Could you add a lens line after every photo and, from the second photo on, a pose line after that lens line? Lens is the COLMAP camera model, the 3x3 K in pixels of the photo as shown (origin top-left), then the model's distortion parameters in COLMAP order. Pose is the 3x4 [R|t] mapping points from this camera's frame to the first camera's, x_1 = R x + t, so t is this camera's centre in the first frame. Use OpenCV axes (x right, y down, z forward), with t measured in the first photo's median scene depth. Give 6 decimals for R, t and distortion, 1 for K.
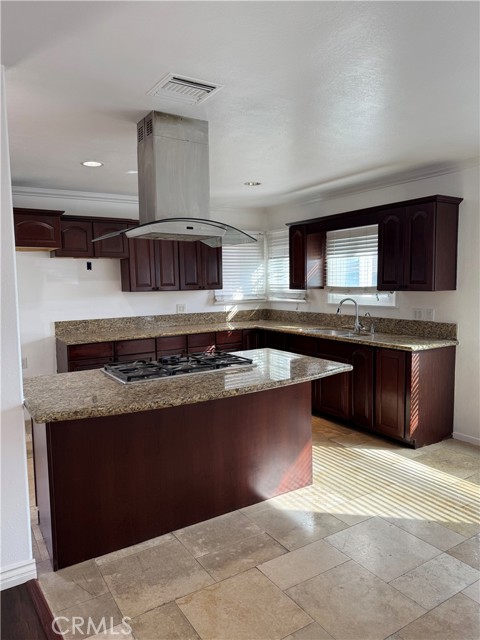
lens RADIAL K [[451.3, 0, 235.8], [0, 451.3, 319.0], [0, 0, 1]] dist [0.069572, -0.091476]
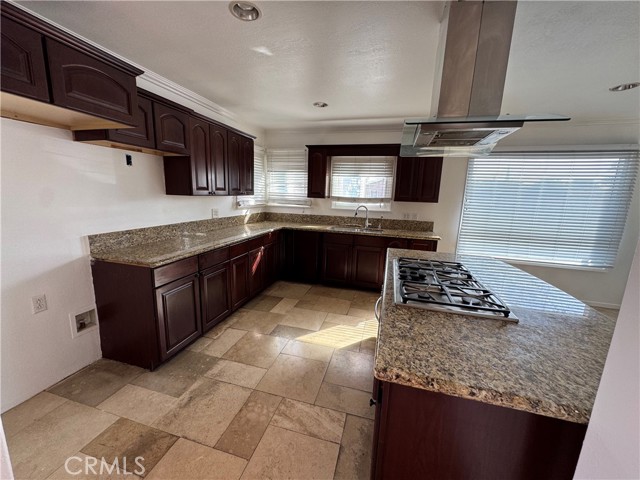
lens RADIAL K [[257.6, 0, 321.0], [0, 257.6, 239.5], [0, 0, 1]] dist [-0.007693, 0.001020]
pose [[0.736440, -0.079821, 0.671778, -0.478099], [0.013197, 0.994521, 0.103702, -0.029276], [-0.676374, -0.067505, 0.733458, 0.559271]]
